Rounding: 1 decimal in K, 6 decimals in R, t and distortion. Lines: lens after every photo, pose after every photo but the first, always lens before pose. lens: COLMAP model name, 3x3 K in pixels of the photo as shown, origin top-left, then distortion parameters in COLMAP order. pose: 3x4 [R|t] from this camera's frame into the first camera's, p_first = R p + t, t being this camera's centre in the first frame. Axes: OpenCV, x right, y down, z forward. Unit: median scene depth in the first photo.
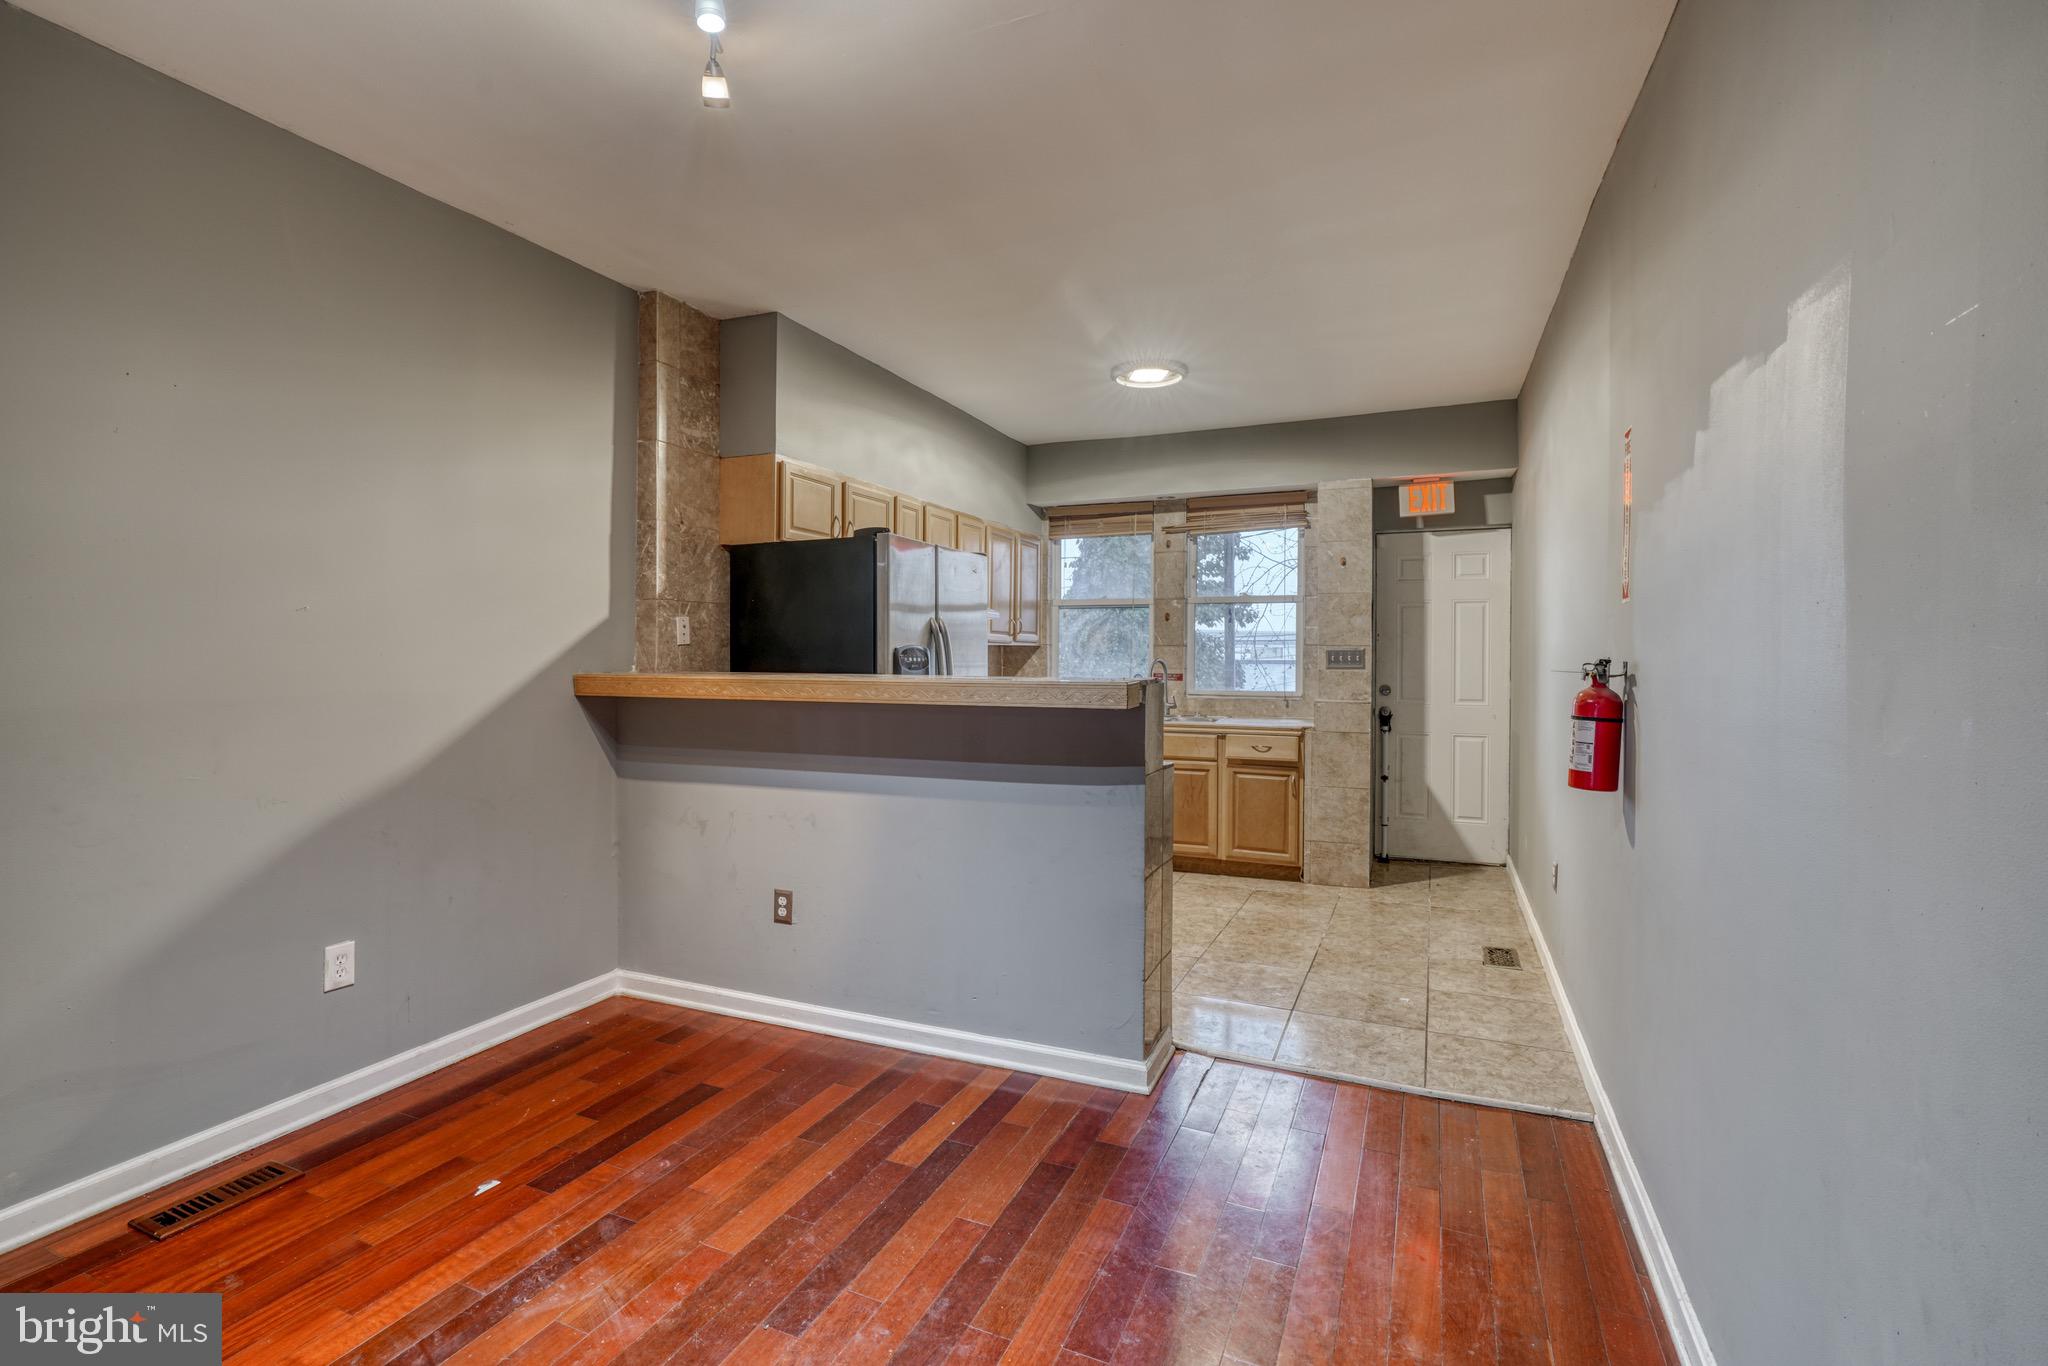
lens RADIAL K [[920.6, 0, 1014.0], [0, 920.6, 658.6], [0, 0, 1]] dist [-0.001153, 0.000196]
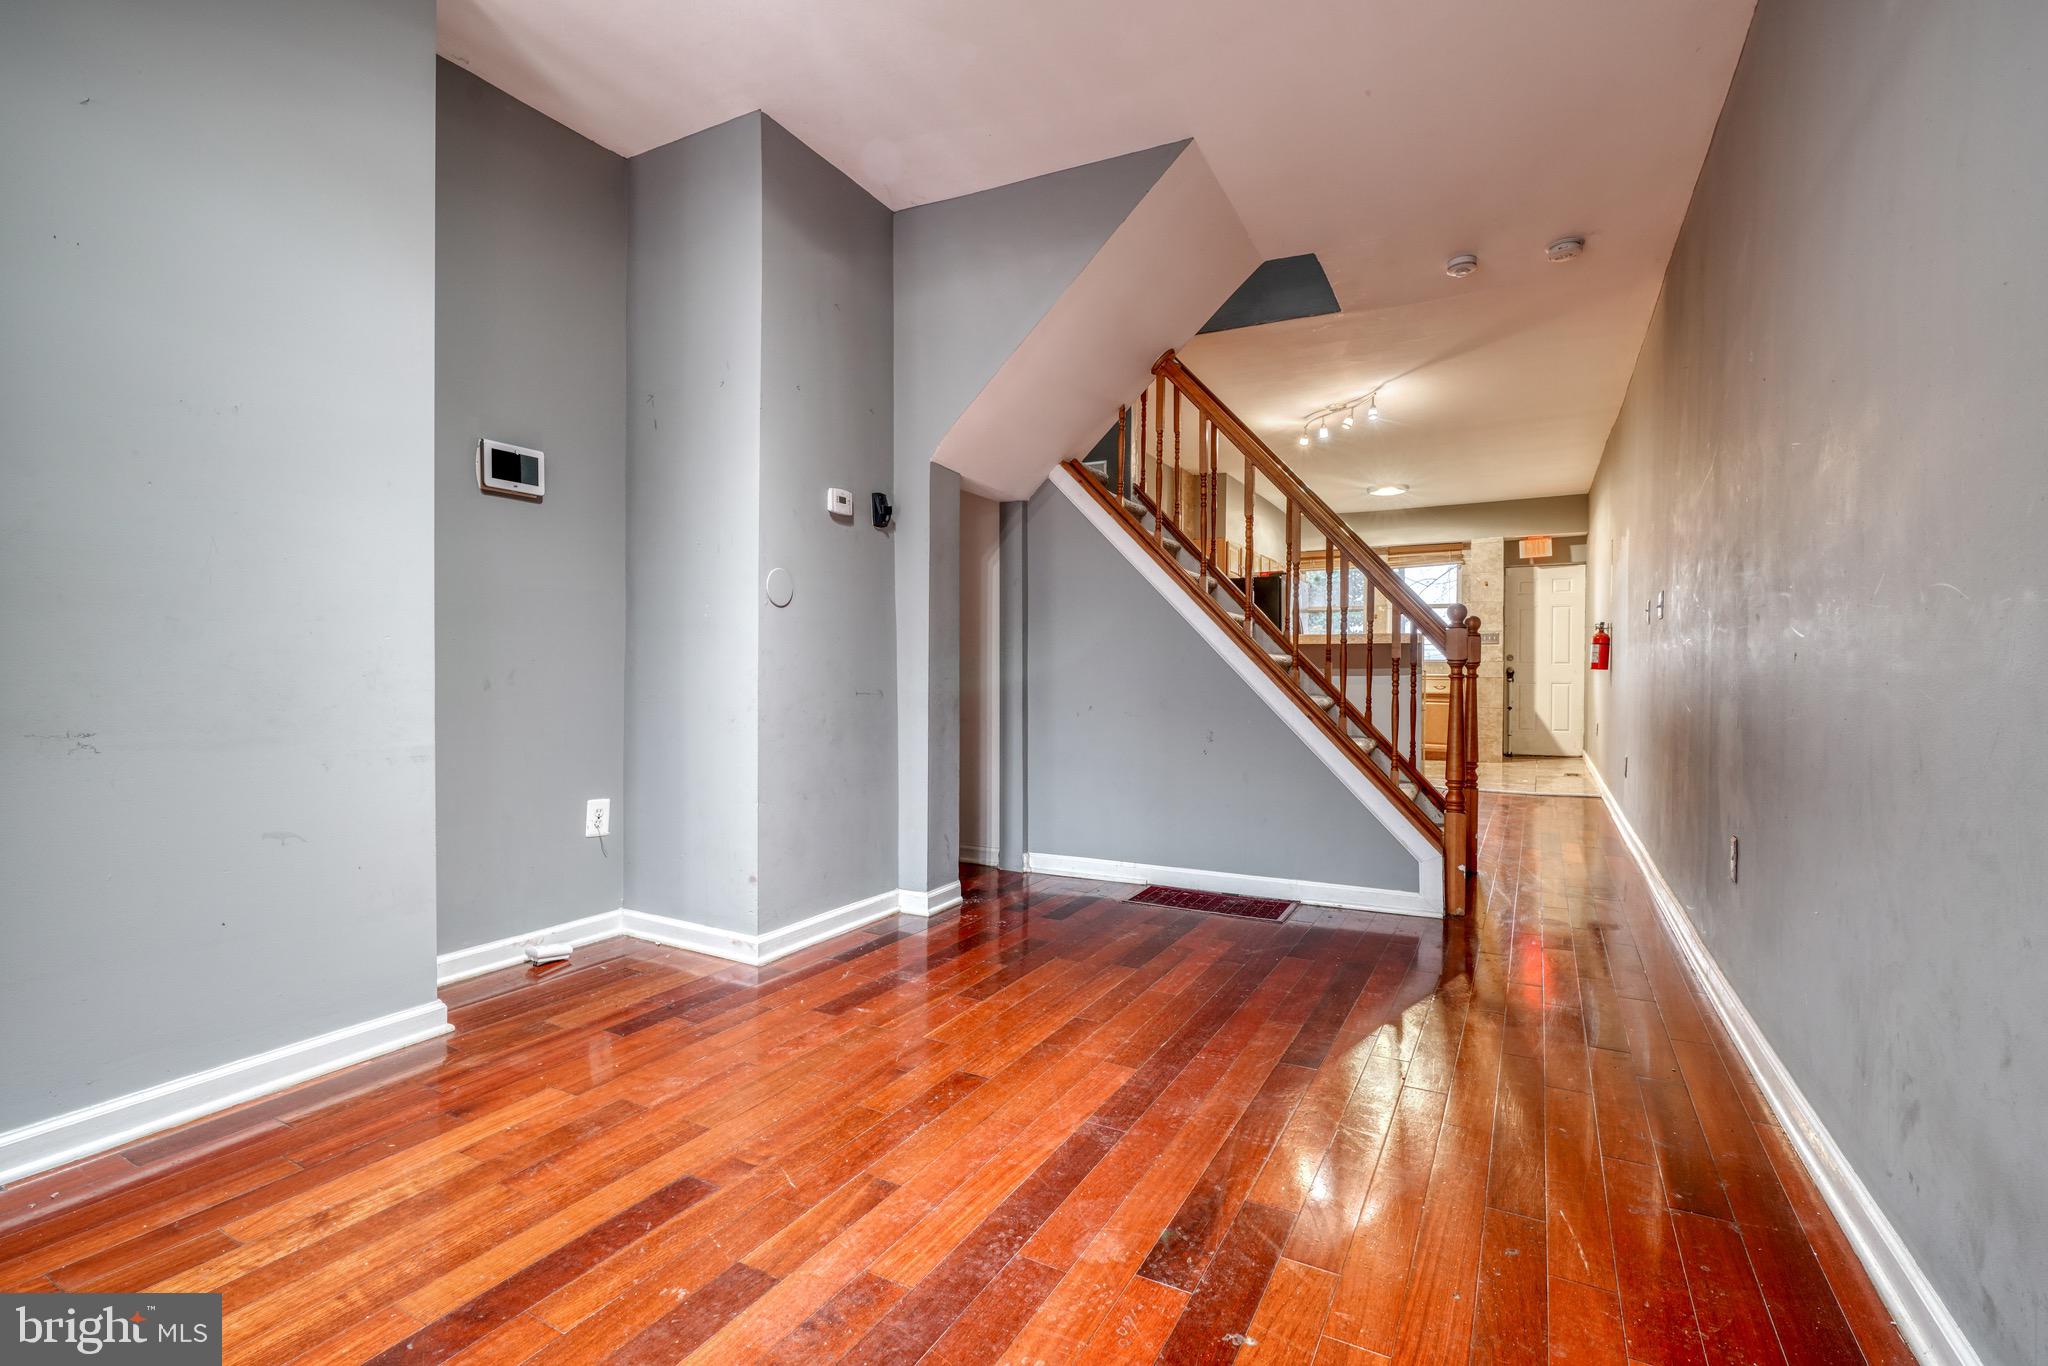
lens RADIAL K [[907.3, 0, 1024.0], [0, 907.3, 683.0], [0, 0, 1]] dist [-0.010610, 0.000071]
pose [[0.995738, -0.001385, -0.092213, -0.372794], [0.002170, 0.999962, 0.008422, 0.069563], [0.092198, -0.008586, 0.995704, -0.827263]]
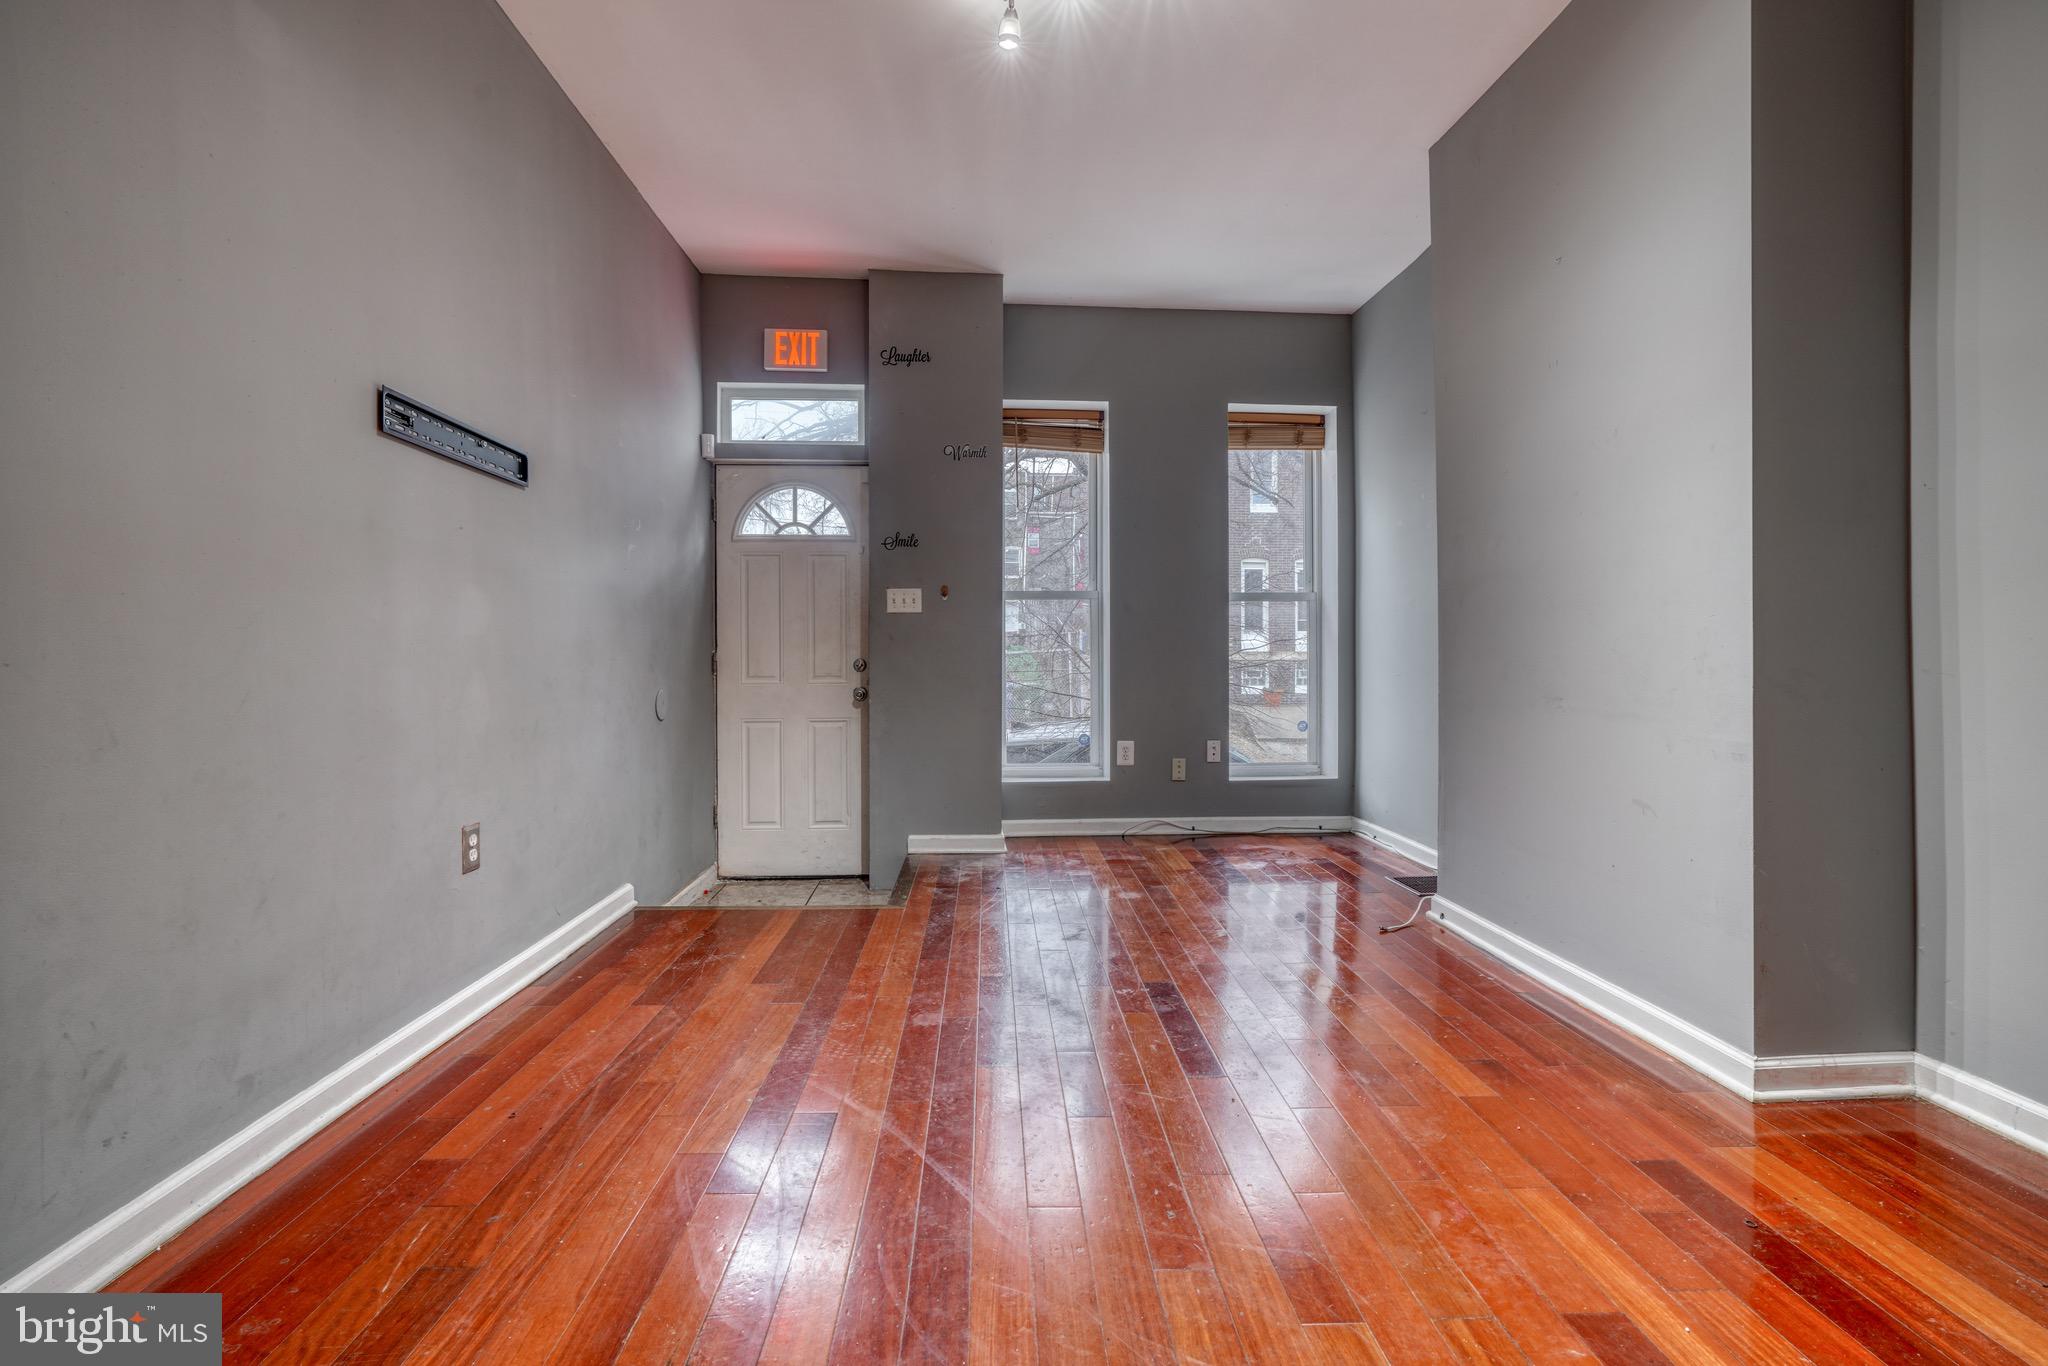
lens RADIAL K [[920.6, 0, 1014.0], [0, 920.6, 658.6], [0, 0, 1]] dist [-0.001153, 0.000196]
pose [[-0.900432, -0.001592, -0.434994, -0.275098], [-0.005193, 0.999961, 0.007090, 0.067554], [0.434966, 0.008643, -0.900405, -0.236518]]
